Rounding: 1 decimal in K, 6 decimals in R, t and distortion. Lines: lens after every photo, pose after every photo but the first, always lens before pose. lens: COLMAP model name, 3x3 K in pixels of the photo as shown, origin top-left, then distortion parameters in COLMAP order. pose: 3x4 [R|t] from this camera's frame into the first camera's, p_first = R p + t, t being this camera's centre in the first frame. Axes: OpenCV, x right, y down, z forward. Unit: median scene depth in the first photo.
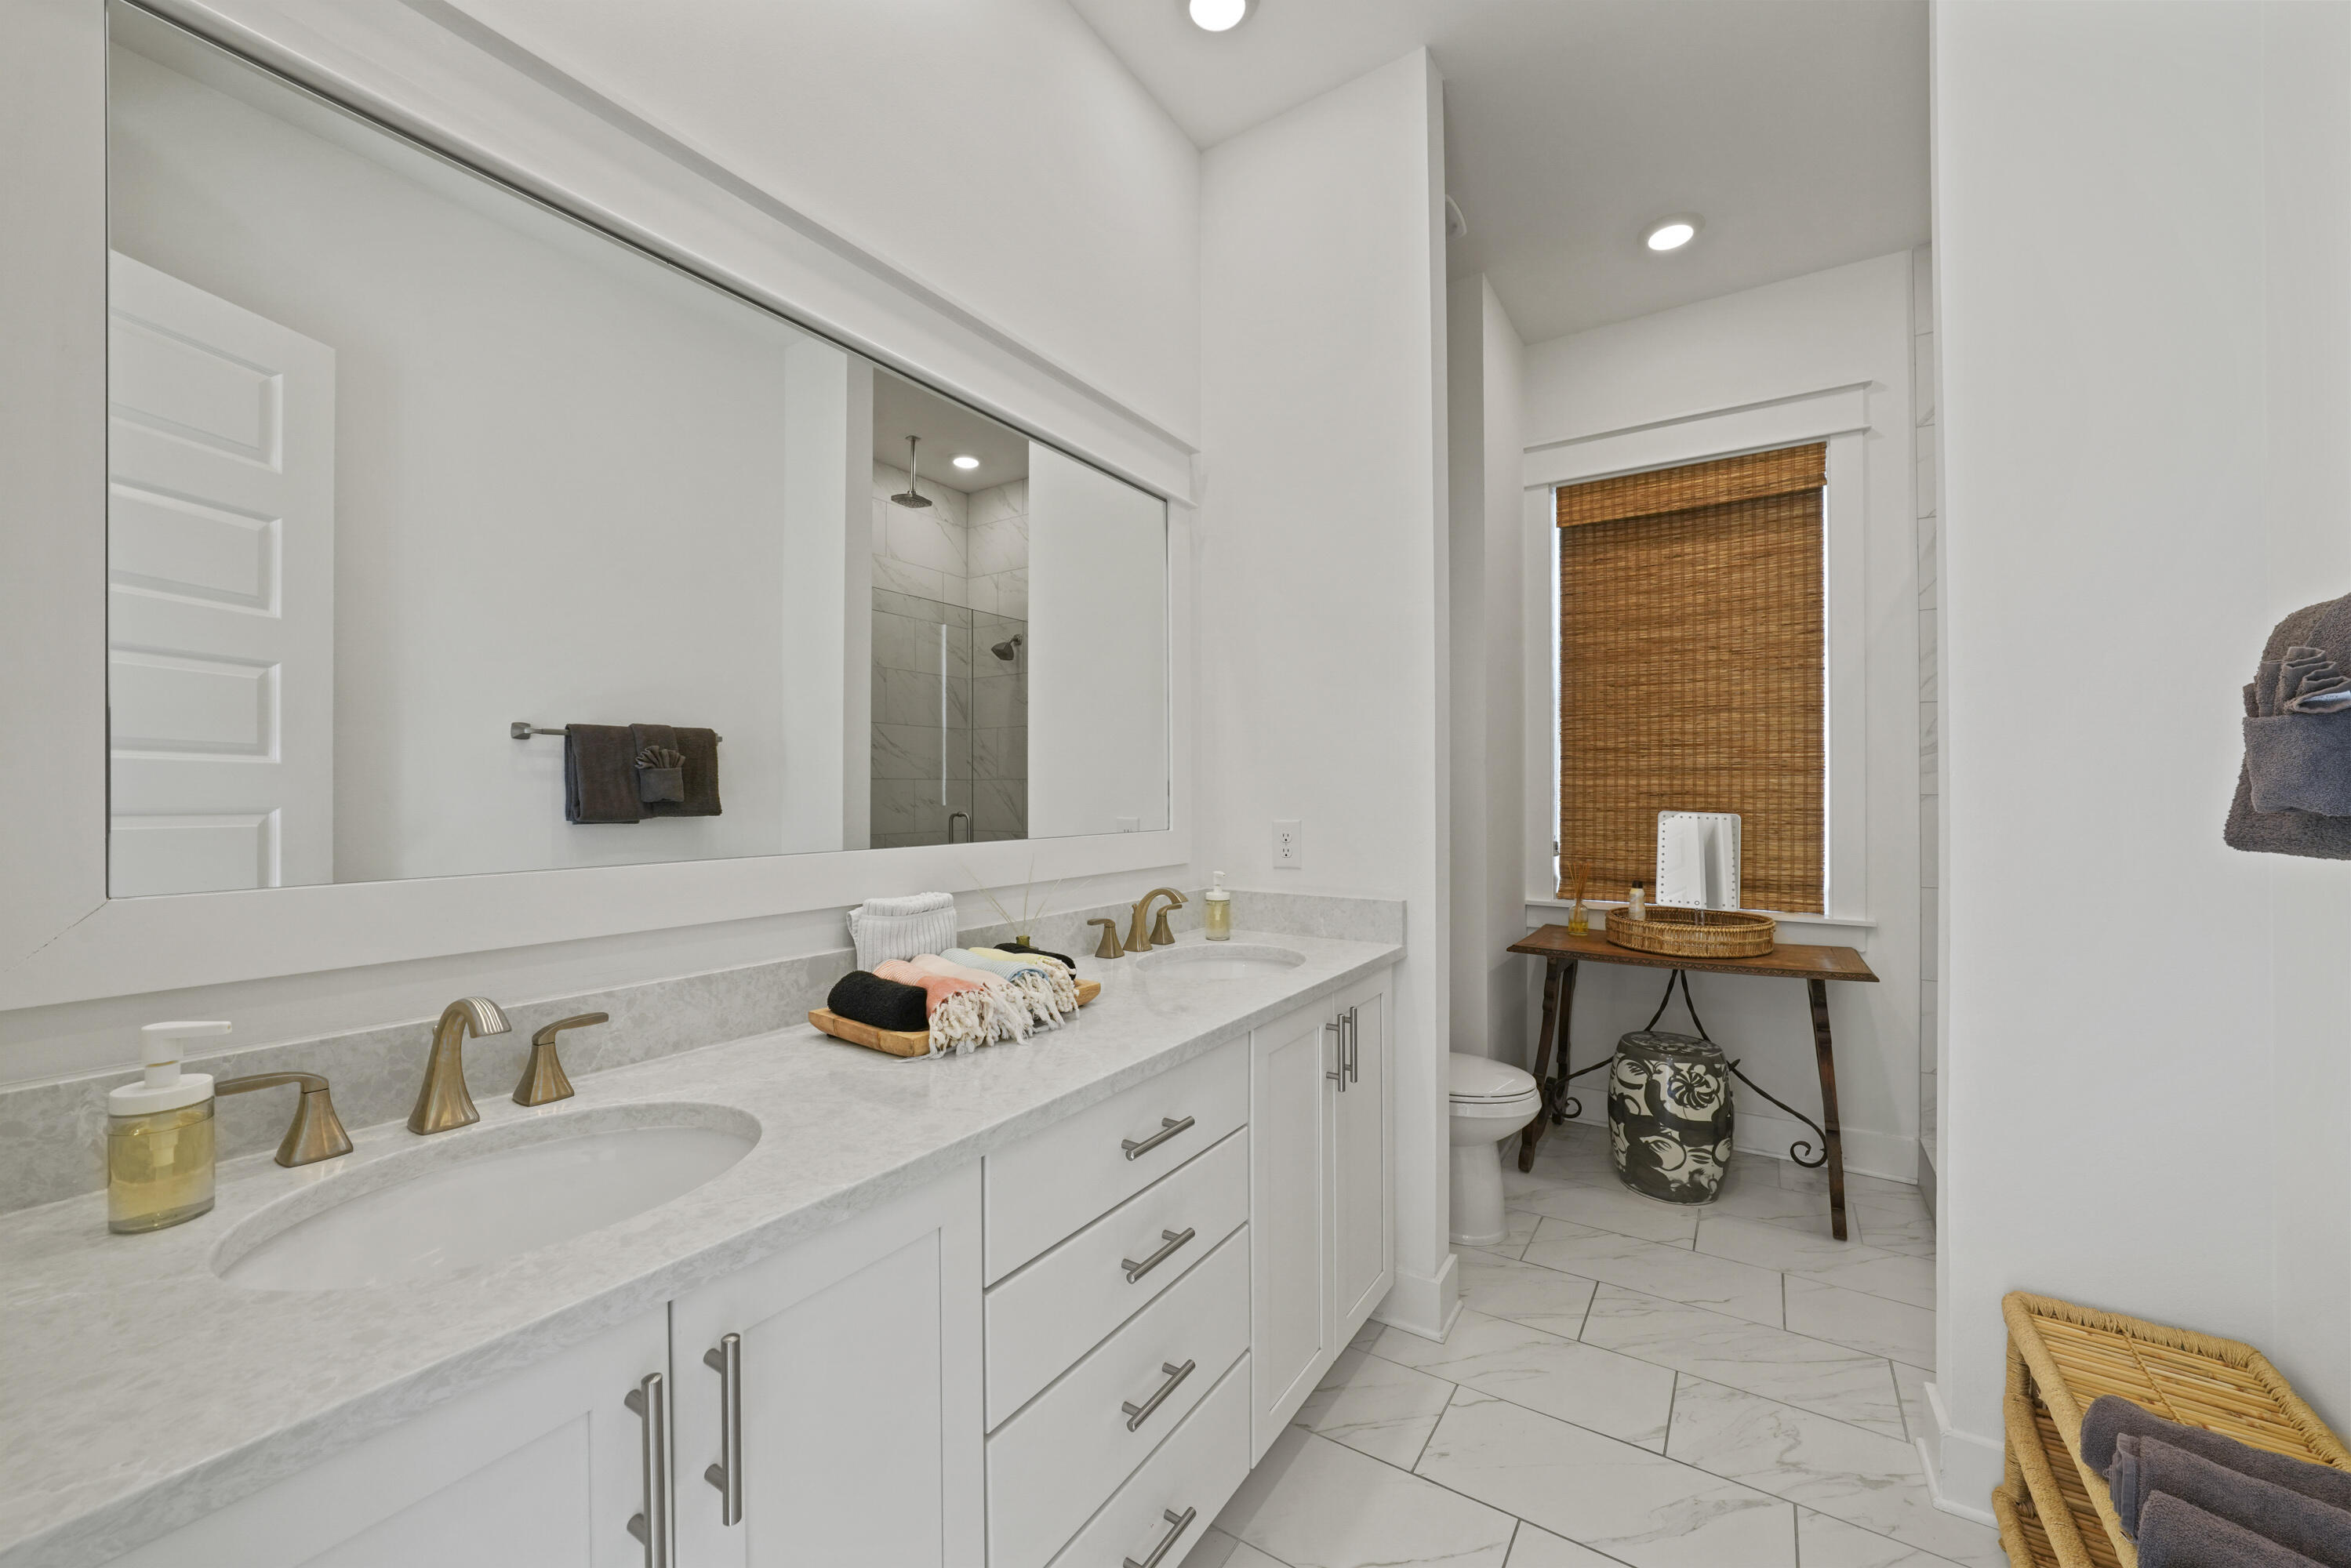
lens RADIAL K [[910.5, 0, 1177.1], [0, 910.5, 781.1], [0, 0, 1]] dist [-0.023175, 0.006871]
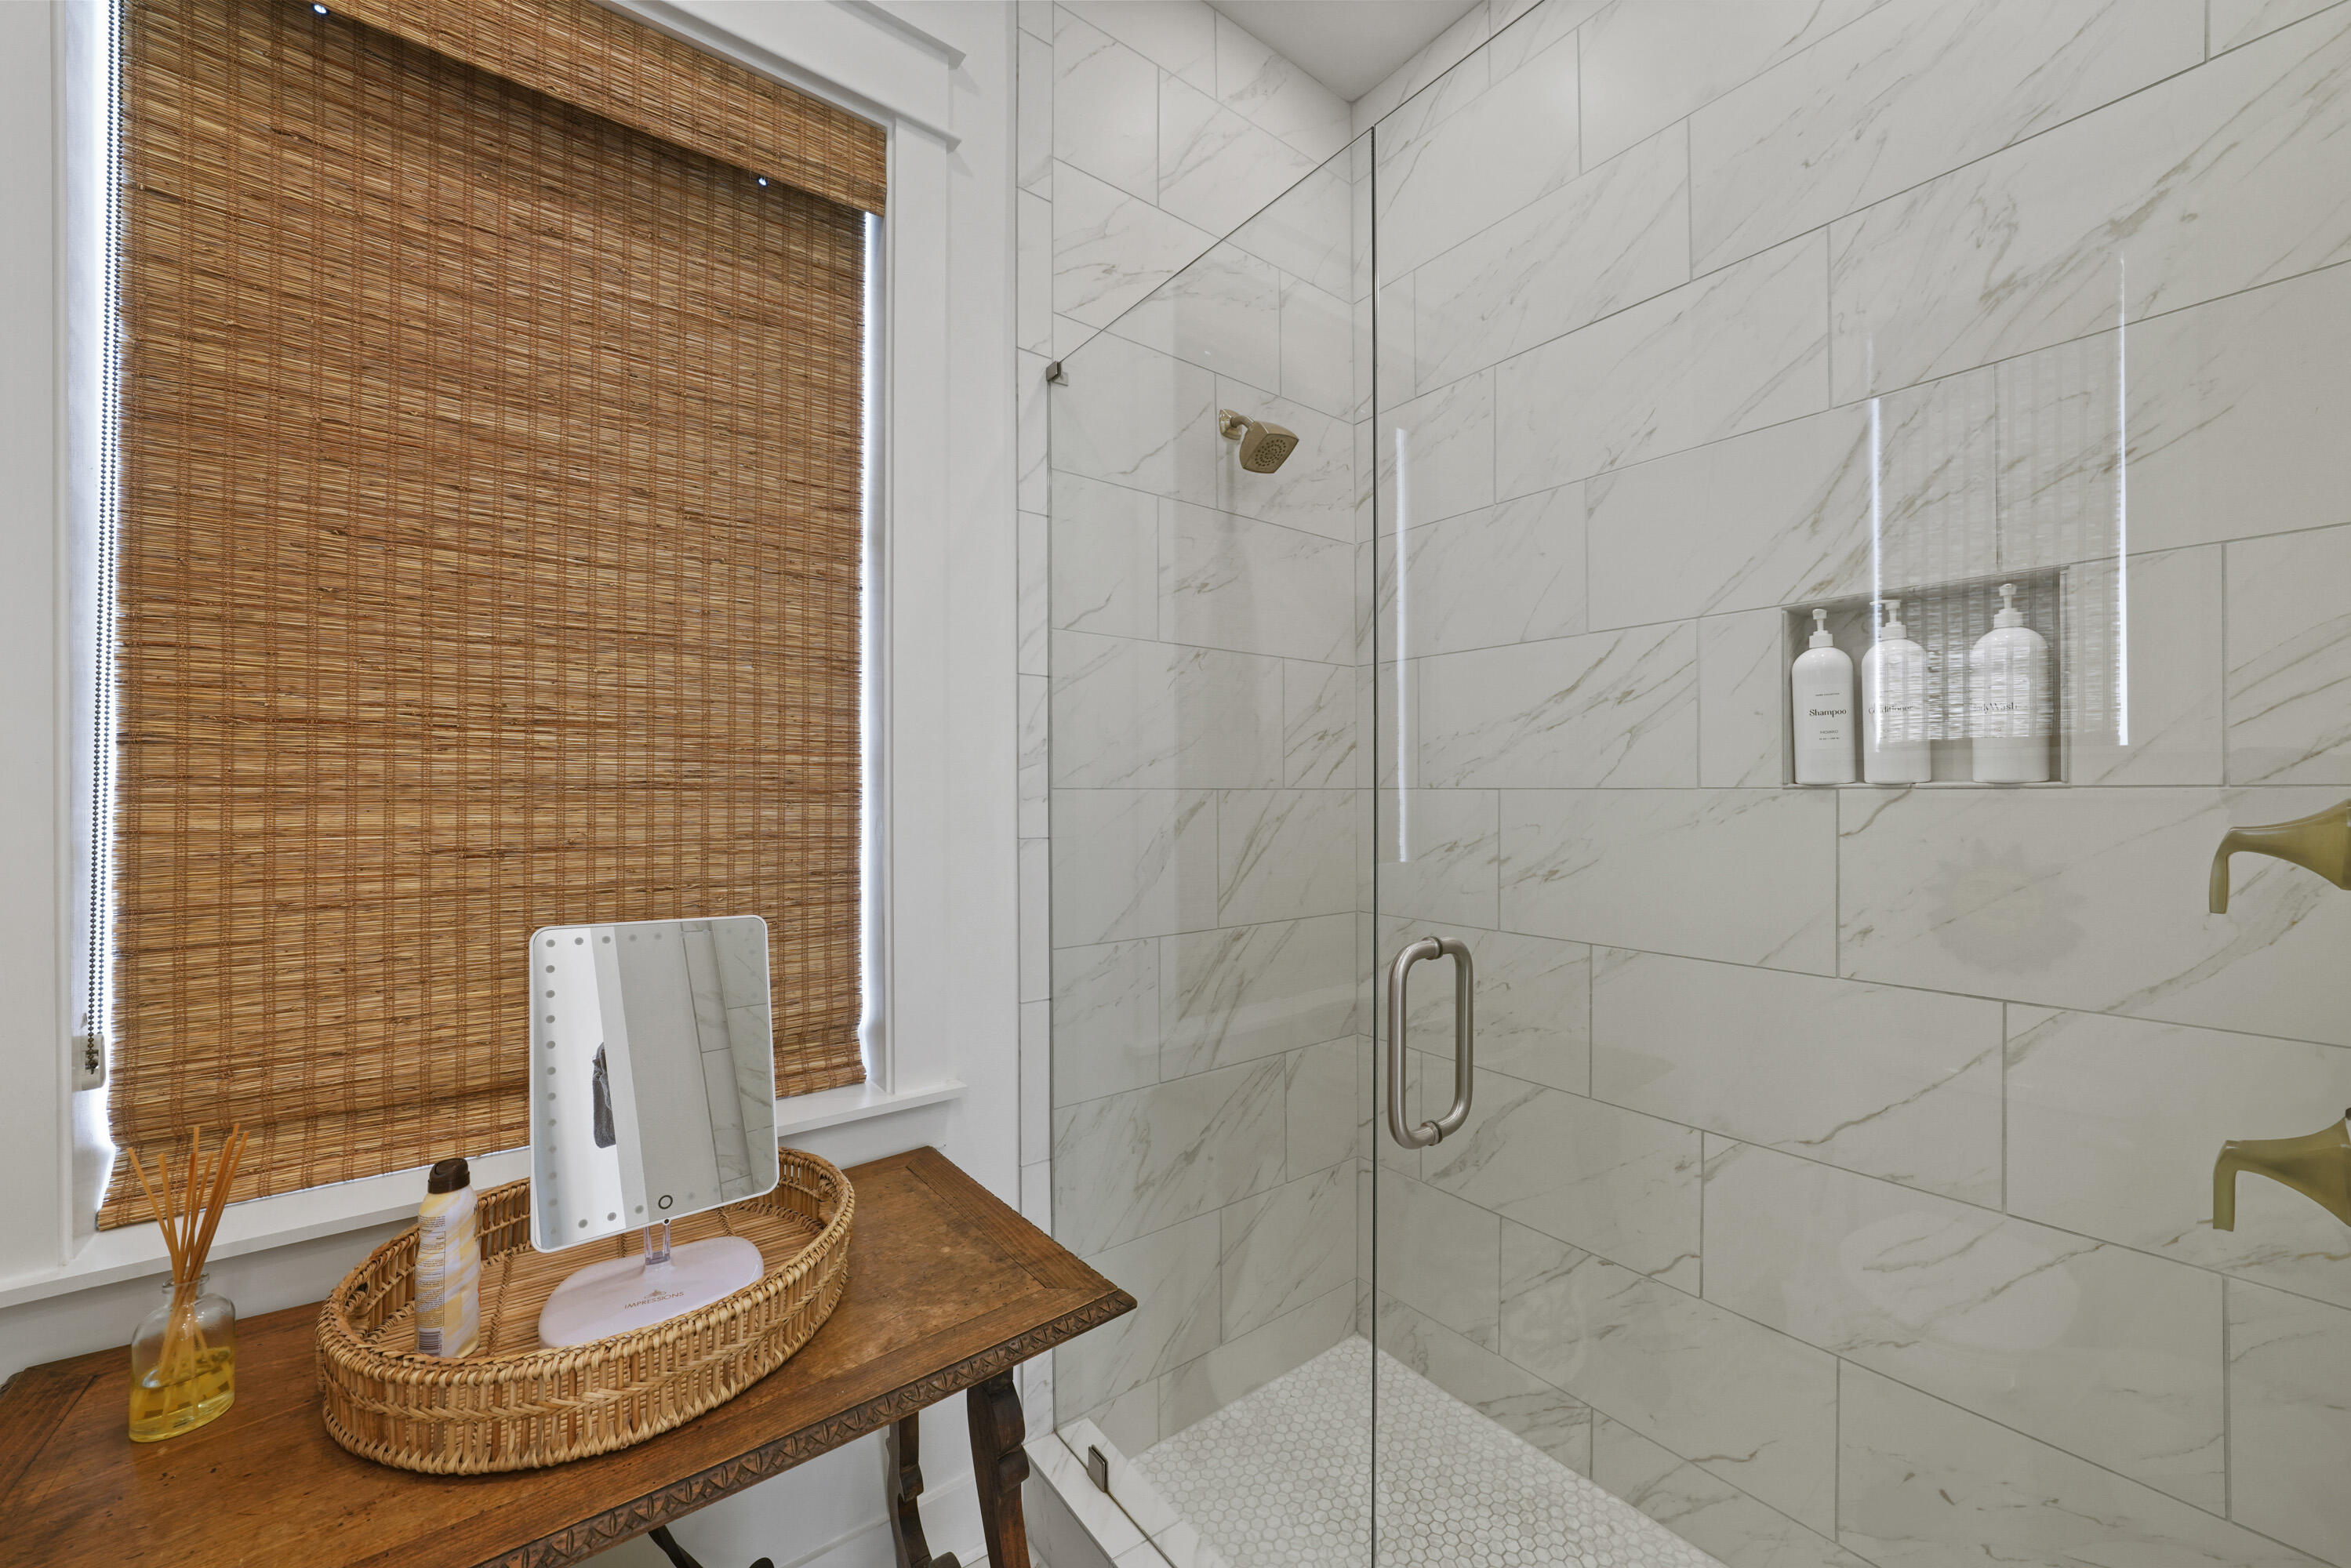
lens RADIAL K [[893.8, 0, 1173.7], [0, 893.8, 797.5], [0, 0, 1]] dist [-0.027146, 0.007500]
pose [[0.330935, -0.001143, 0.943653, 0.290283], [-0.006607, 0.999972, 0.003528, -0.011143], [-0.943631, -0.007403, 0.330918, 0.630359]]
